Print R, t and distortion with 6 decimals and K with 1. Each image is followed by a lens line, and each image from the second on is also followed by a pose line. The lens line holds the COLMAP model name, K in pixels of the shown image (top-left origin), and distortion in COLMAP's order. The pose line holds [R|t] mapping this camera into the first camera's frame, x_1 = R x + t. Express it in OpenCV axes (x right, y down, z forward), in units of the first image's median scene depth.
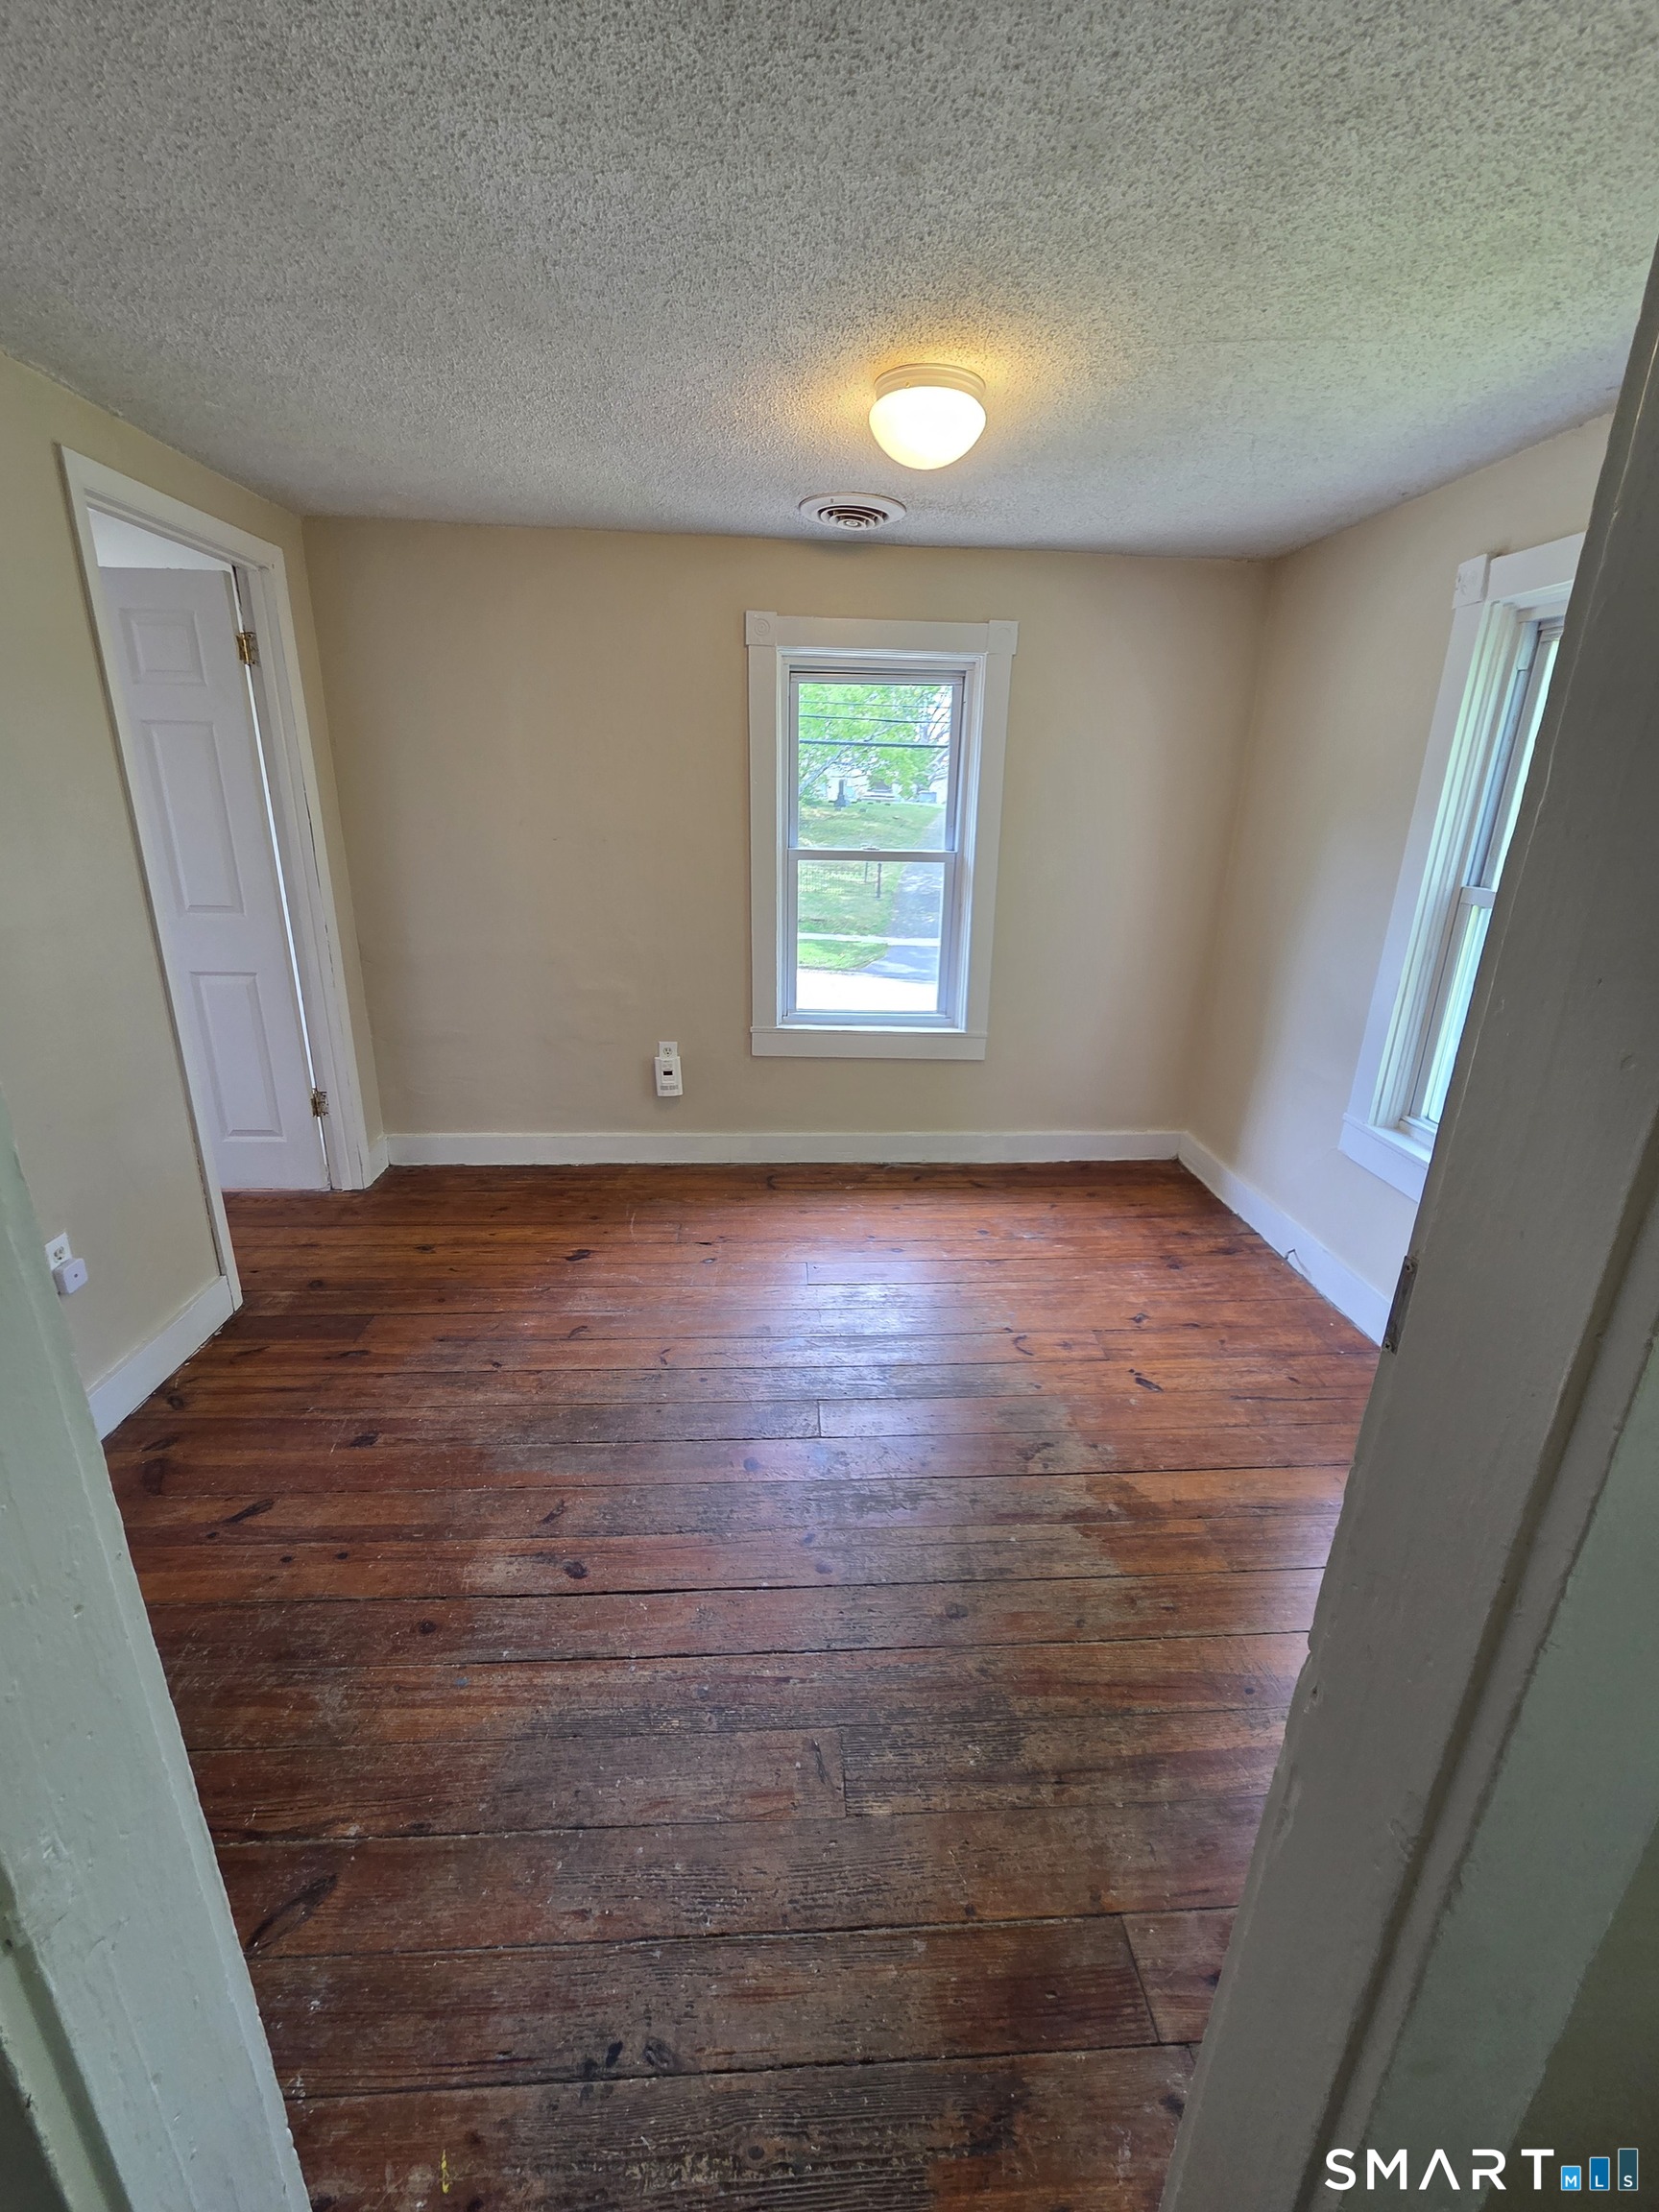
lens RADIAL K [[909.1, 0, 826.7], [0, 909.1, 1094.1], [0, 0, 1]] dist [-0.000399, -0.000293]
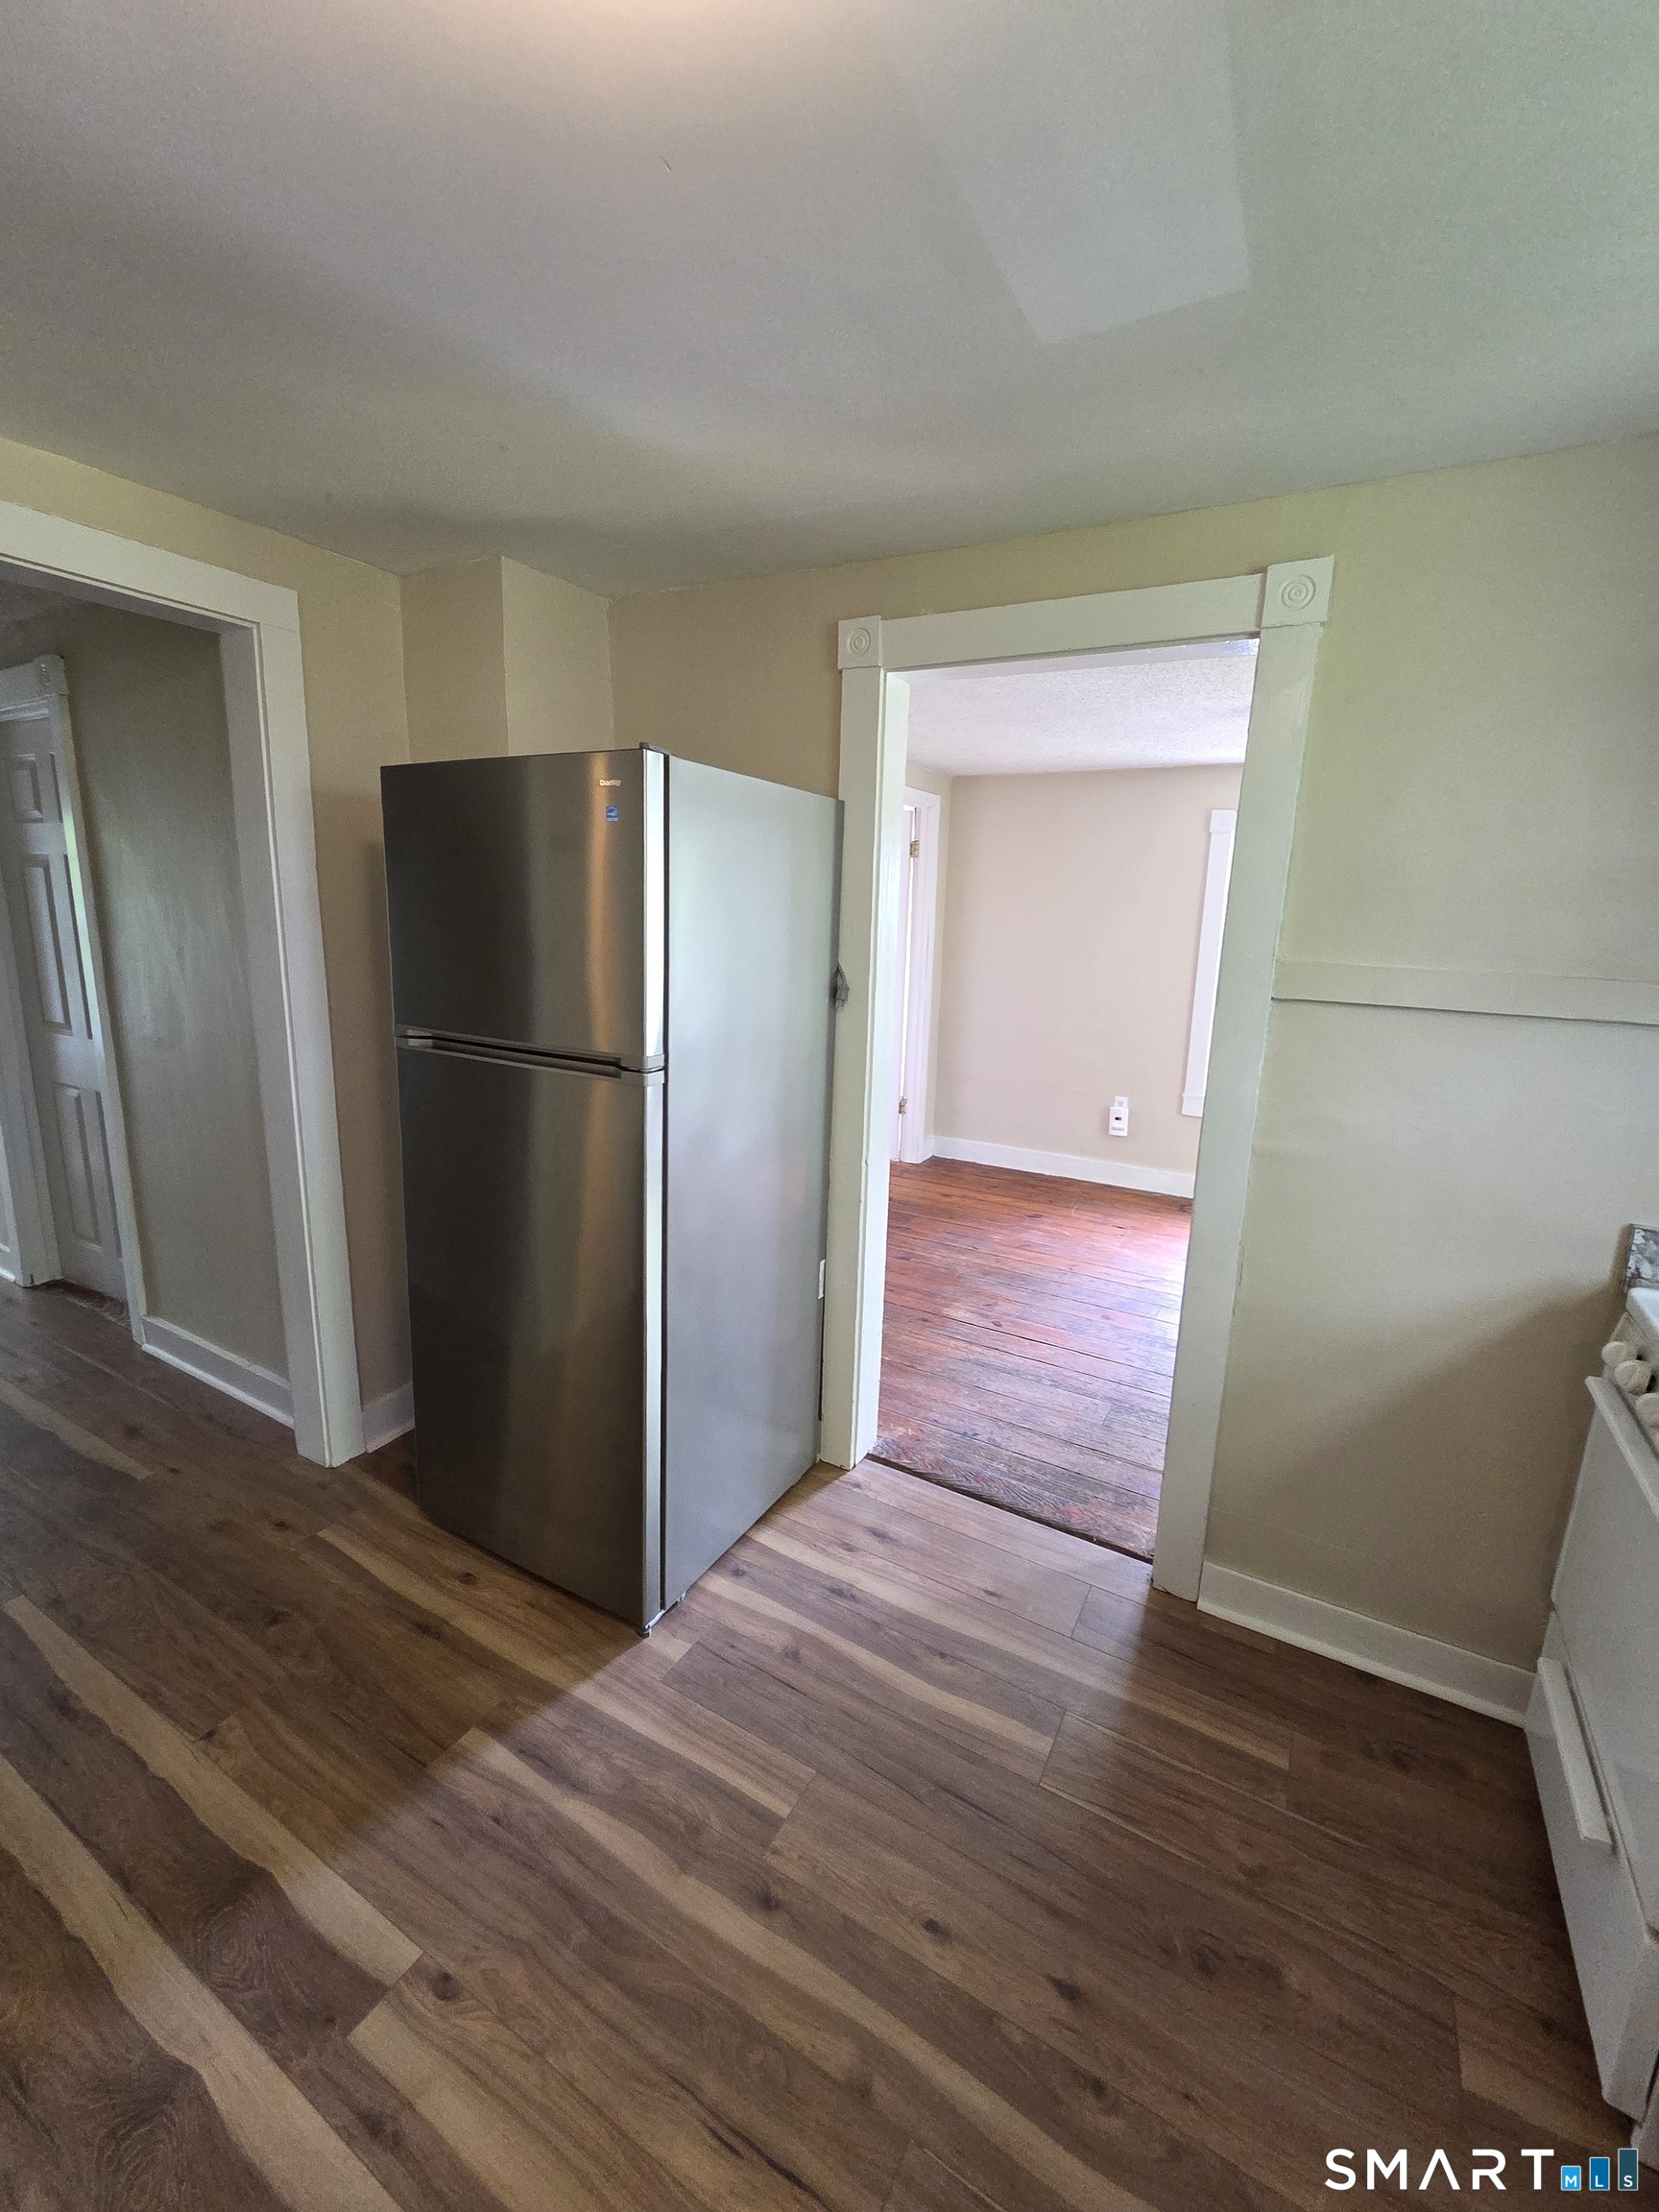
lens RADIAL K [[909.1, 0, 830.4], [0, 909.1, 1099.8], [0, 0, 1]] dist [-0.000399, -0.000293]
pose [[0.839592, 0.108665, -0.532238, 0.252725], [-0.177530, 0.980876, -0.079787, 0.177150], [0.513390, 0.161476, 0.842826, -0.552919]]
